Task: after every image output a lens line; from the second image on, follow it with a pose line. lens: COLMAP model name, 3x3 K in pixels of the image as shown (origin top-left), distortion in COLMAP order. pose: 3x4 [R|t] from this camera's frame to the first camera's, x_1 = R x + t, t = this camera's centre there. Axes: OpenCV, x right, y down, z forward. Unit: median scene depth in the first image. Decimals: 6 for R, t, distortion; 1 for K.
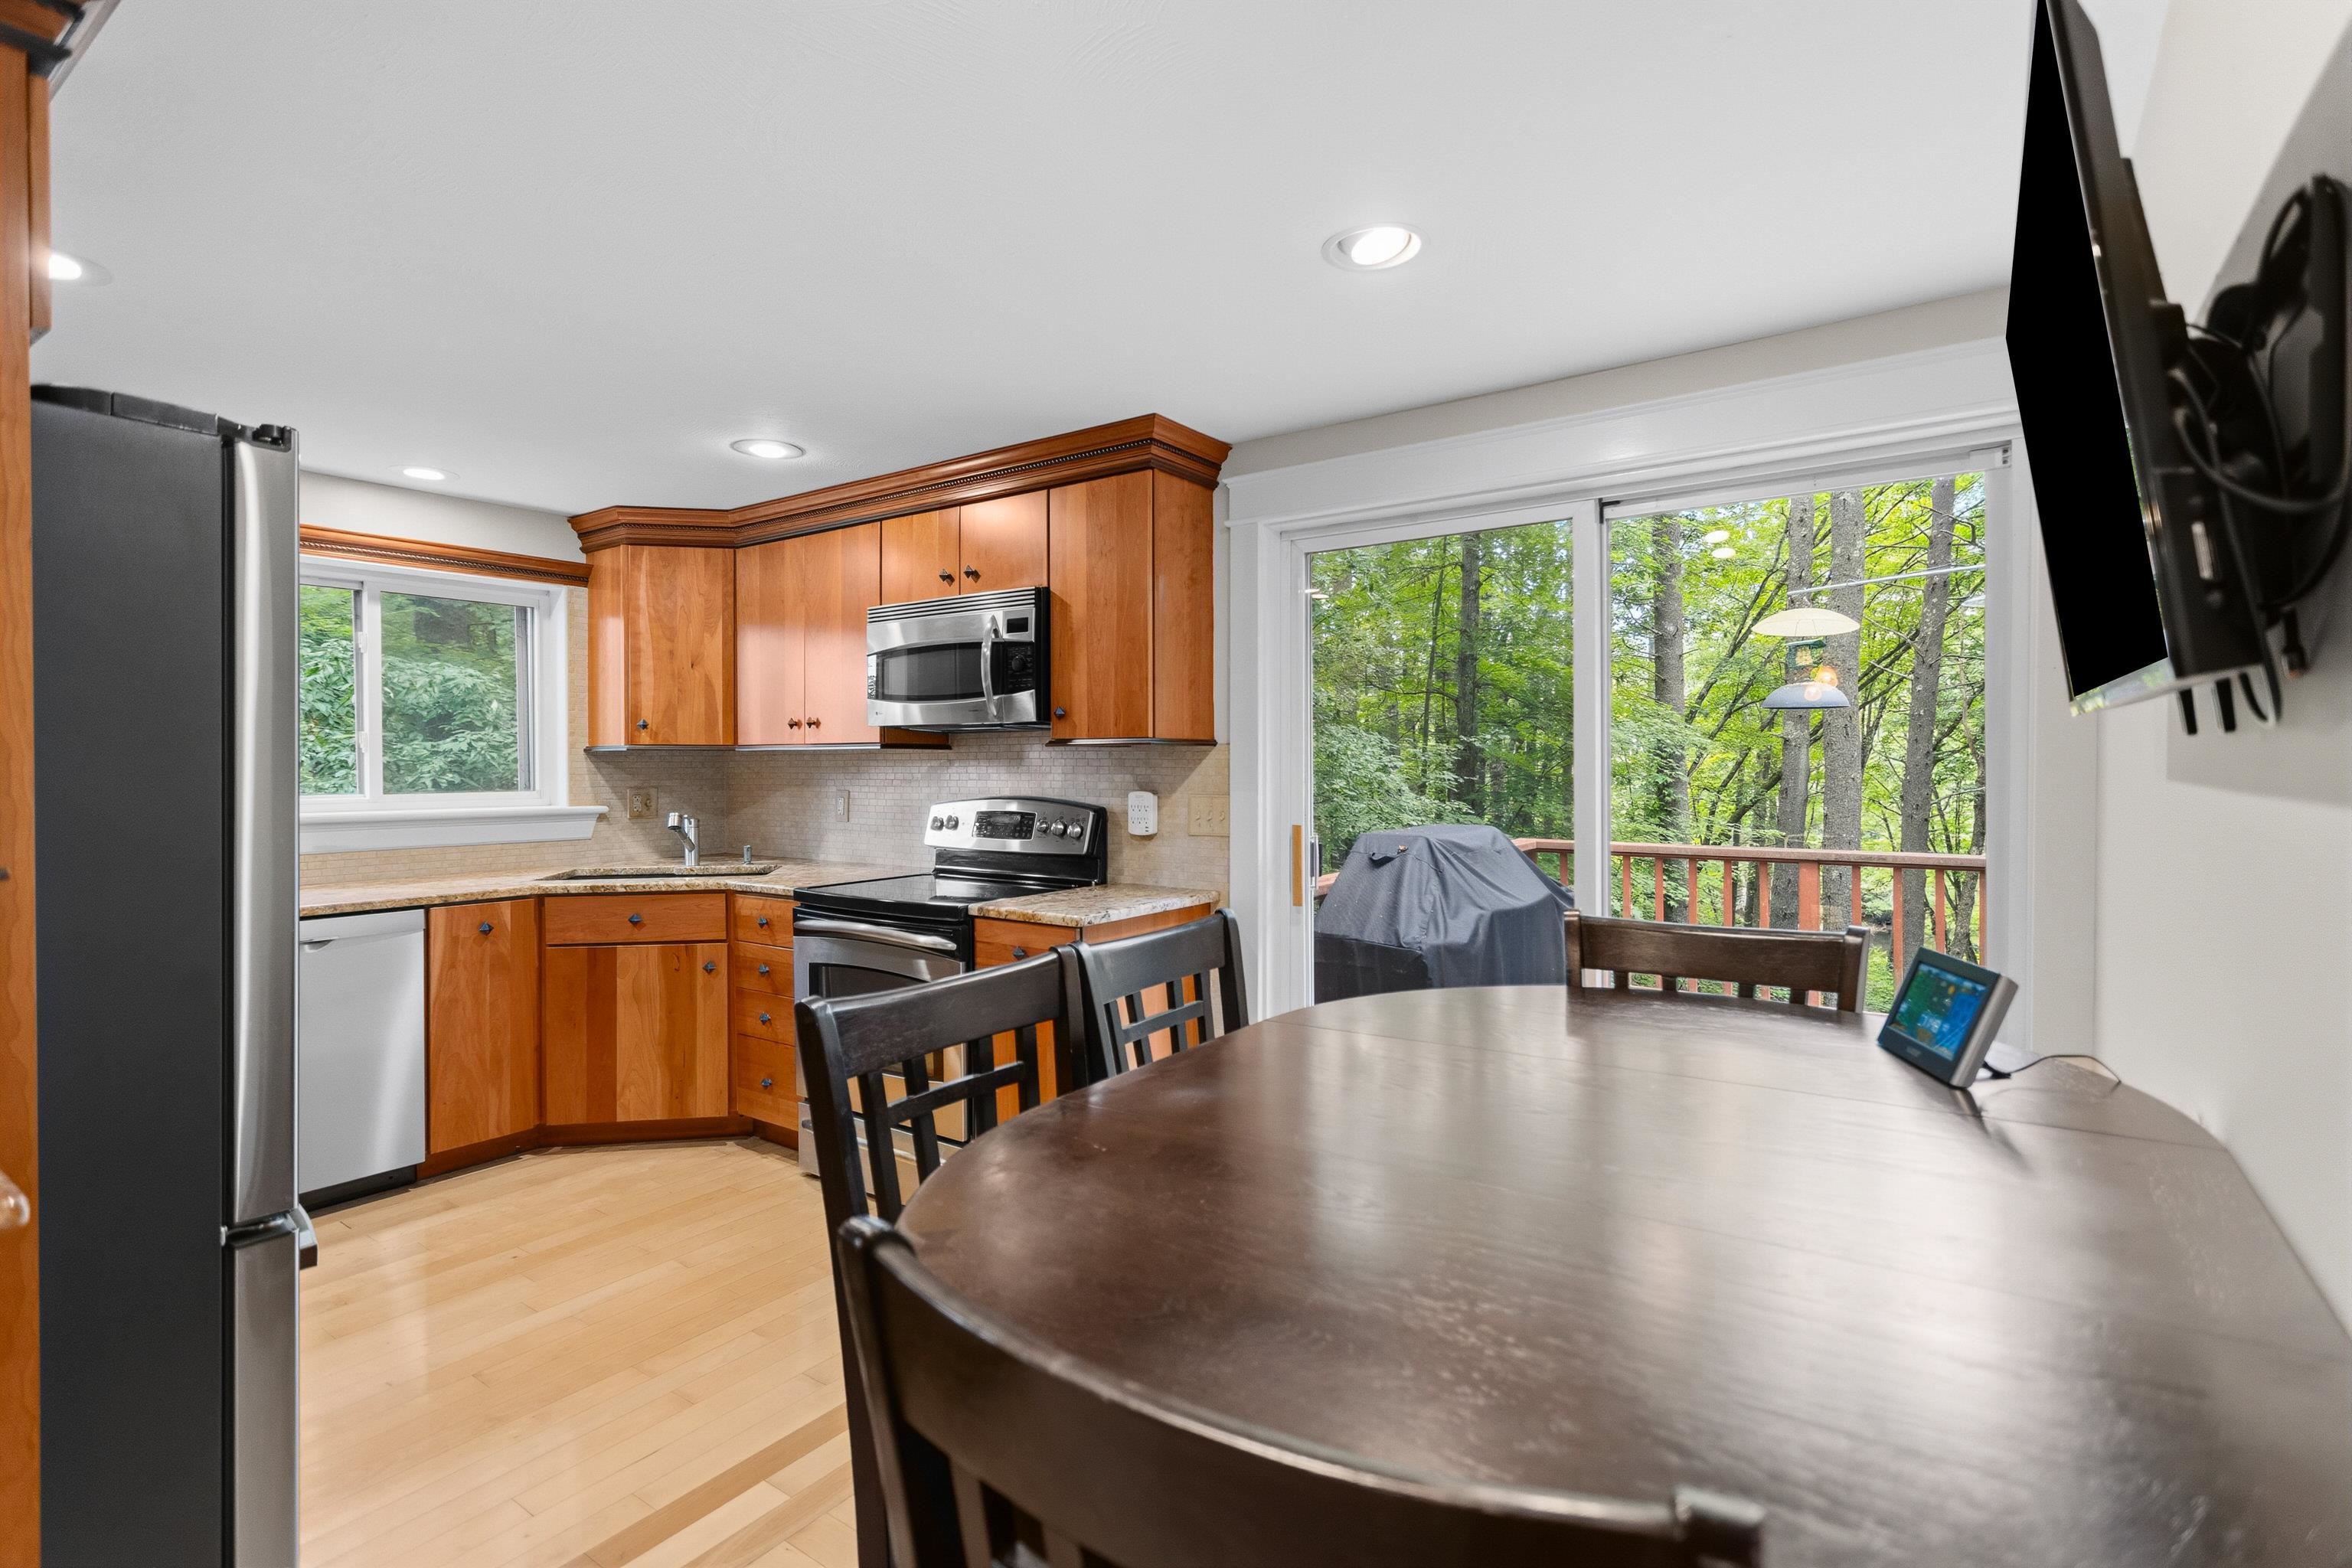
lens RADIAL K [[1112.6, 0, 1183.9], [0, 1112.6, 777.0], [0, 0, 1]] dist [-0.000665, 0.002137]
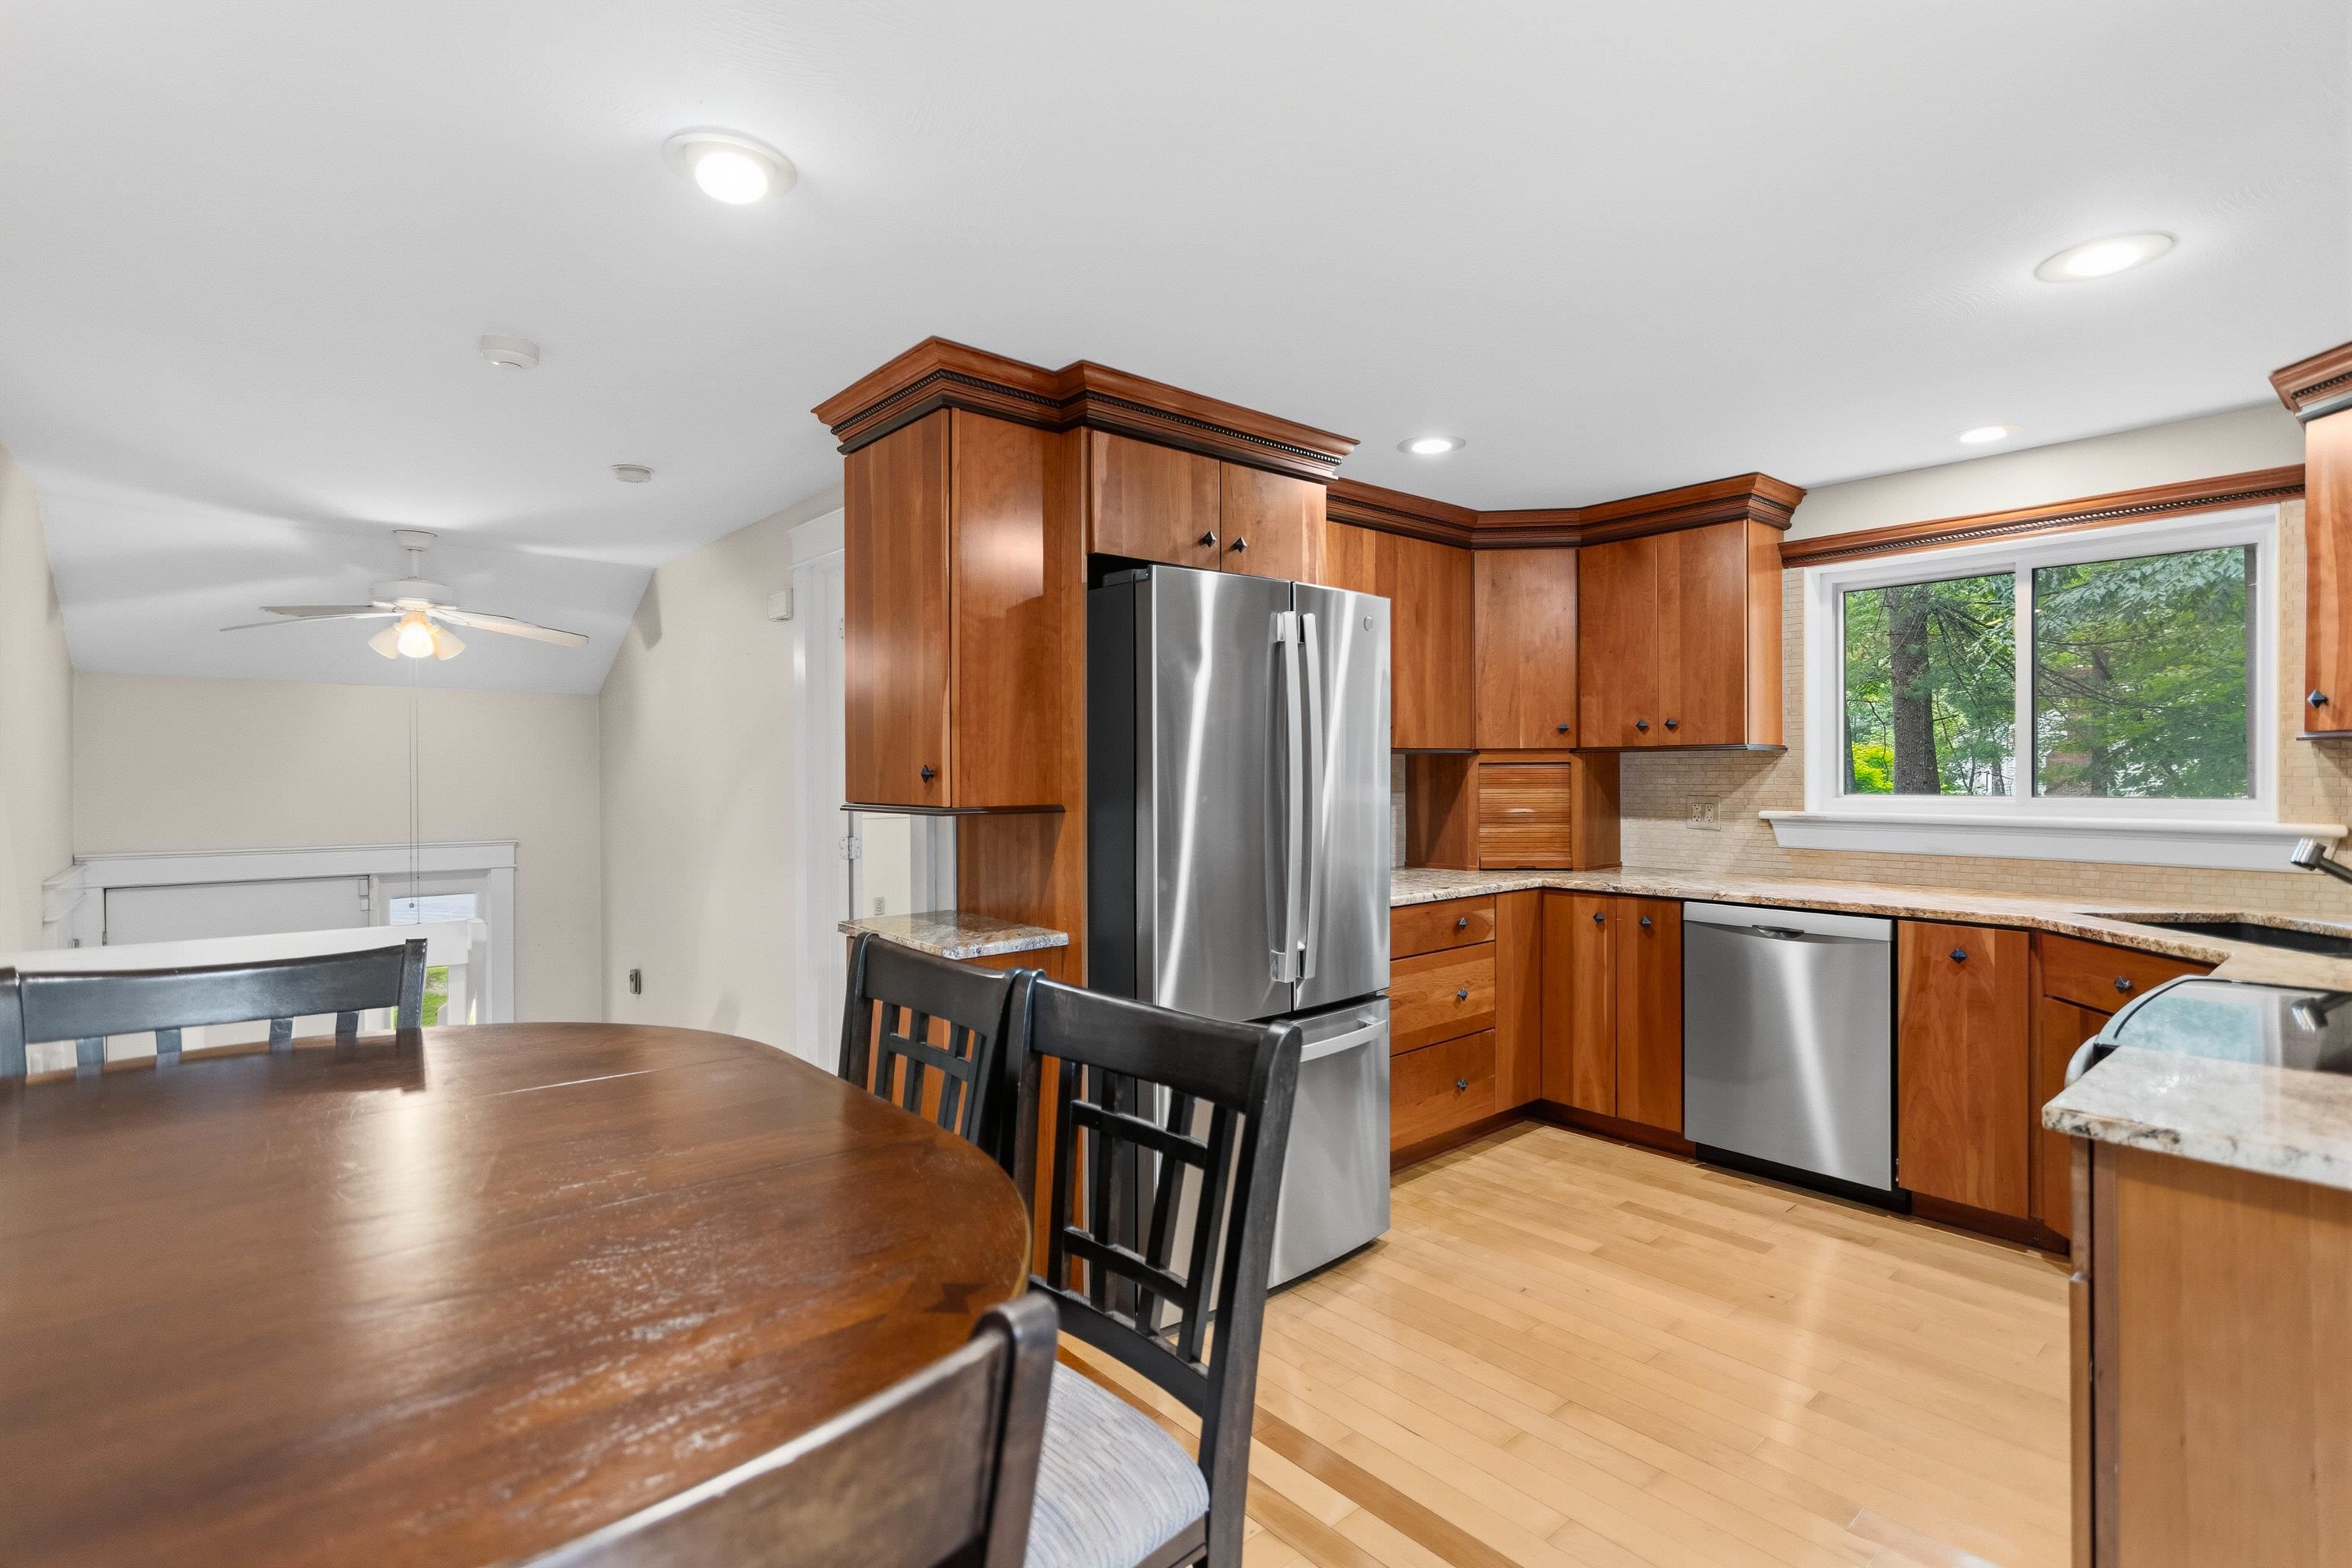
lens RADIAL K [[1112.6, 0, 1179.4], [0, 1112.6, 770.1], [0, 0, 1]] dist [-0.000665, 0.002137]
pose [[-0.246114, 0.004896, -0.969228, 0.339472], [-0.004886, 0.999968, 0.006292, -0.009000], [0.969229, 0.006284, -0.246082, 0.605839]]
